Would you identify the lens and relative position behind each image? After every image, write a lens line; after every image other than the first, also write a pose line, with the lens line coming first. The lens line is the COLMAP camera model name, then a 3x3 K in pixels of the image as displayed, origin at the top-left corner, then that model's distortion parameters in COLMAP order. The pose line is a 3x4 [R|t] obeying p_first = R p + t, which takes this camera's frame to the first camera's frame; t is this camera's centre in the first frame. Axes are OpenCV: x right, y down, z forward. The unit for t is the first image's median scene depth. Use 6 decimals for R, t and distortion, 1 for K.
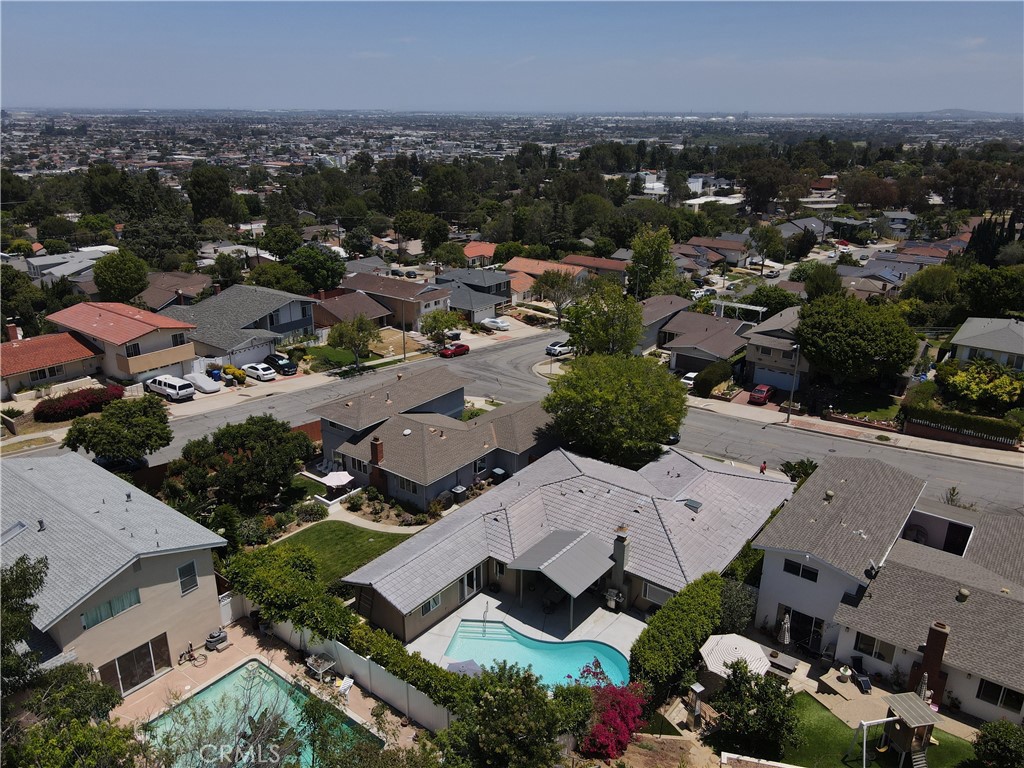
lens RADIAL K [[755.7, 0, 509.6], [0, 755.7, 381.7], [0, 0, 1]] dist [-0.010566, 0.046015]
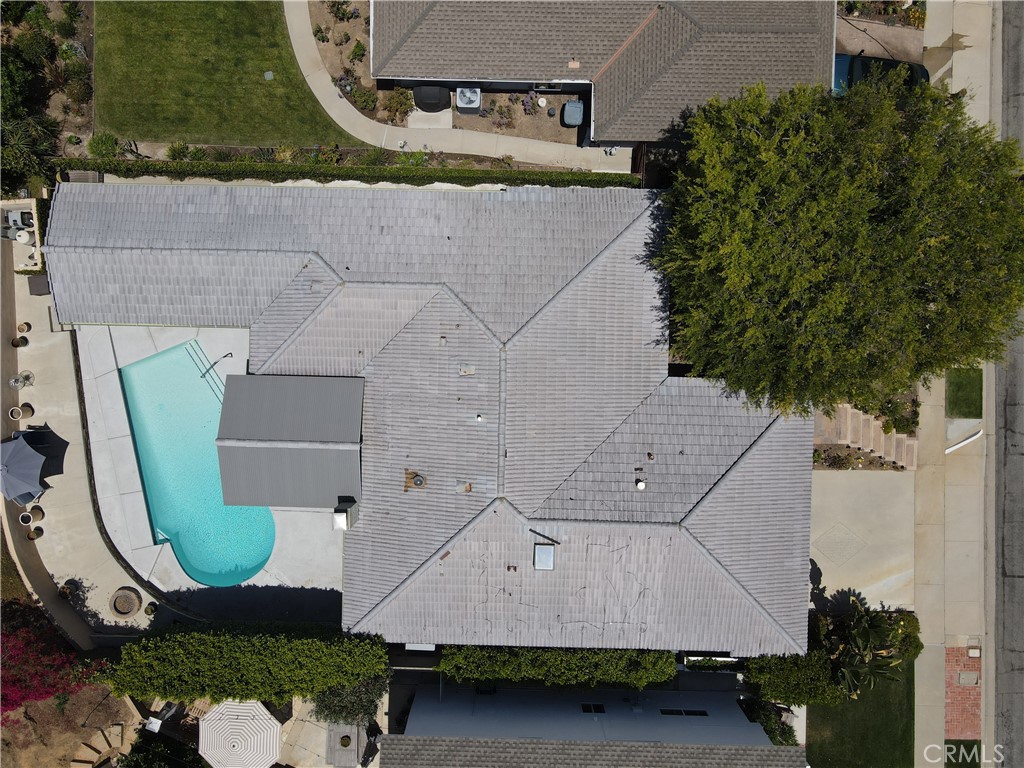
lens RADIAL K [[755.7, 0, 509.6], [0, 755.7, 381.7], [0, 0, 1]] dist [-0.010566, 0.046015]
pose [[0.589495, 0.807724, 0.008860, 0.101291], [-0.266081, 0.183812, 0.946263, -0.313962], [0.762690, -0.560175, 0.323276, 0.732850]]
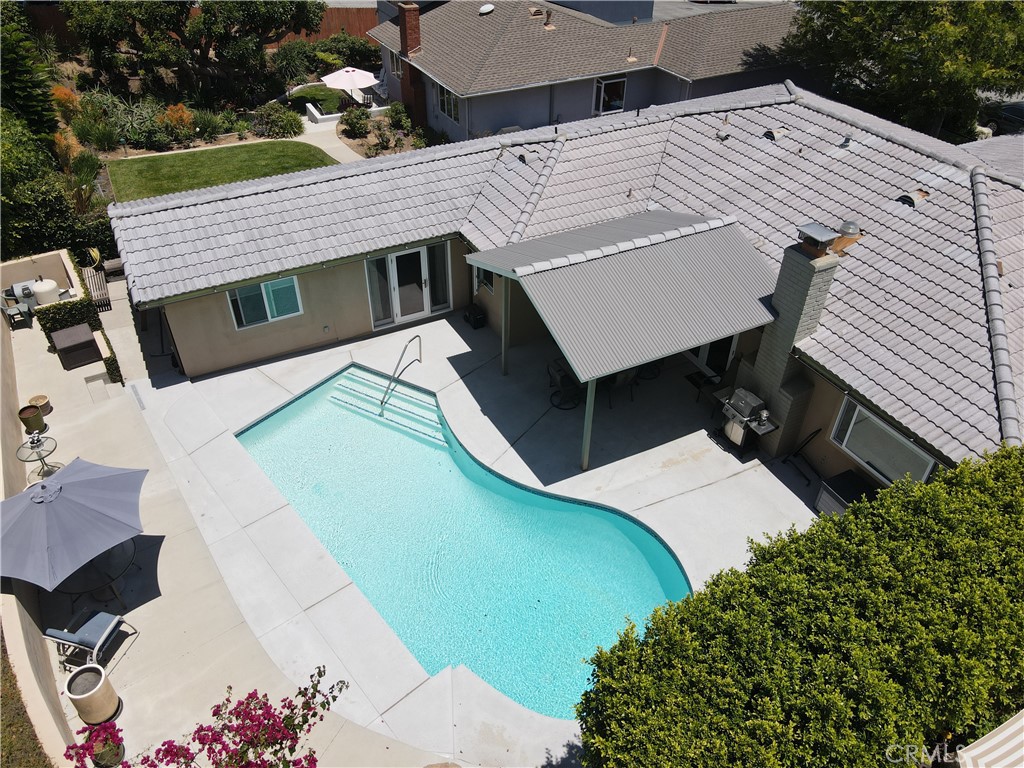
lens RADIAL K [[755.7, 0, 509.6], [0, 755.7, 381.7], [0, 0, 1]] dist [-0.010566, 0.046015]
pose [[0.906868, 0.261425, -0.330527, 0.115314], [-0.146731, 0.931128, 0.333872, 0.131572], [0.395046, -0.254279, 0.882769, 0.503679]]
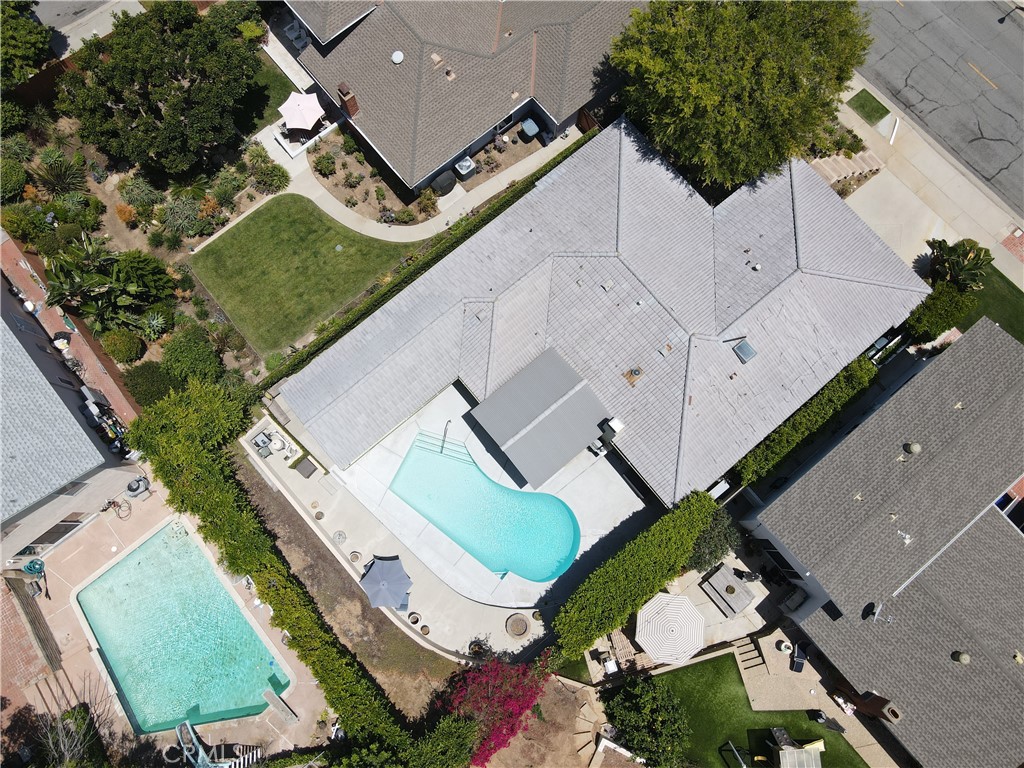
lens RADIAL K [[755.7, 0, 509.6], [0, 755.7, 381.7], [0, 0, 1]] dist [-0.010566, 0.046015]
pose [[0.975079, 0.216441, -0.048734, 0.053022], [-0.071825, 0.515796, 0.853695, -0.361237], [0.209911, -0.828920, 0.518488, 0.458883]]
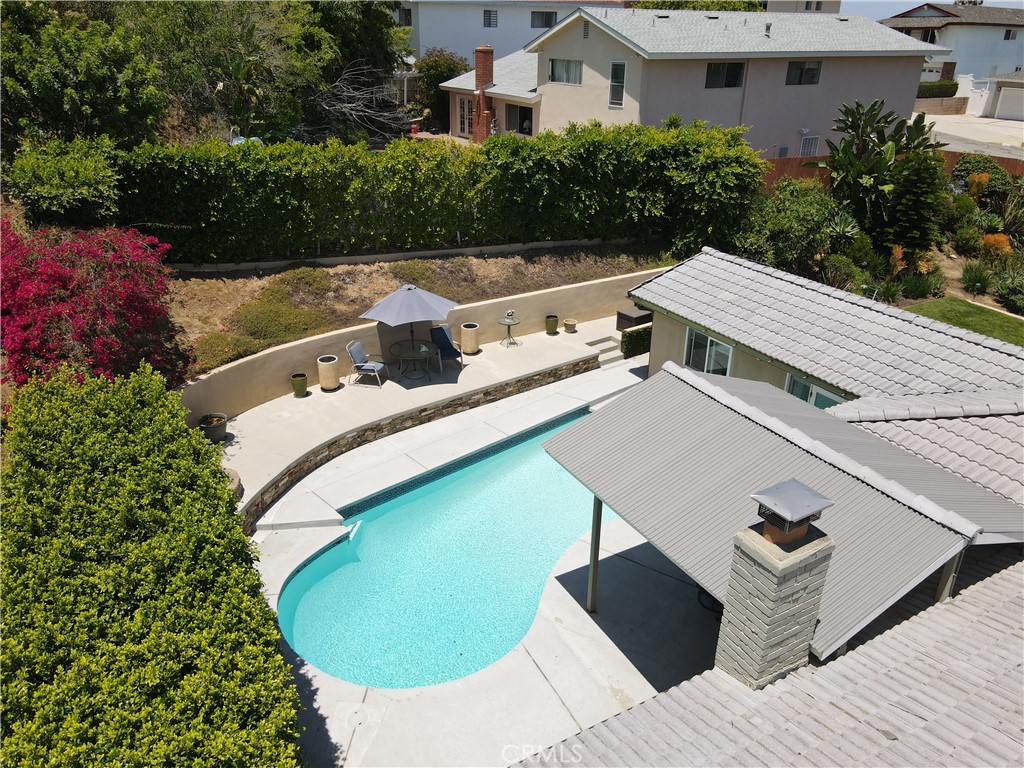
lens RADIAL K [[755.7, 0, 509.6], [0, 755.7, 381.7], [0, 0, 1]] dist [-0.010566, 0.046015]
pose [[-0.379532, 0.381548, -0.842839, 0.226132], [-0.328778, 0.795915, 0.508355, 0.089701], [0.864789, 0.470044, -0.176631, 0.723699]]
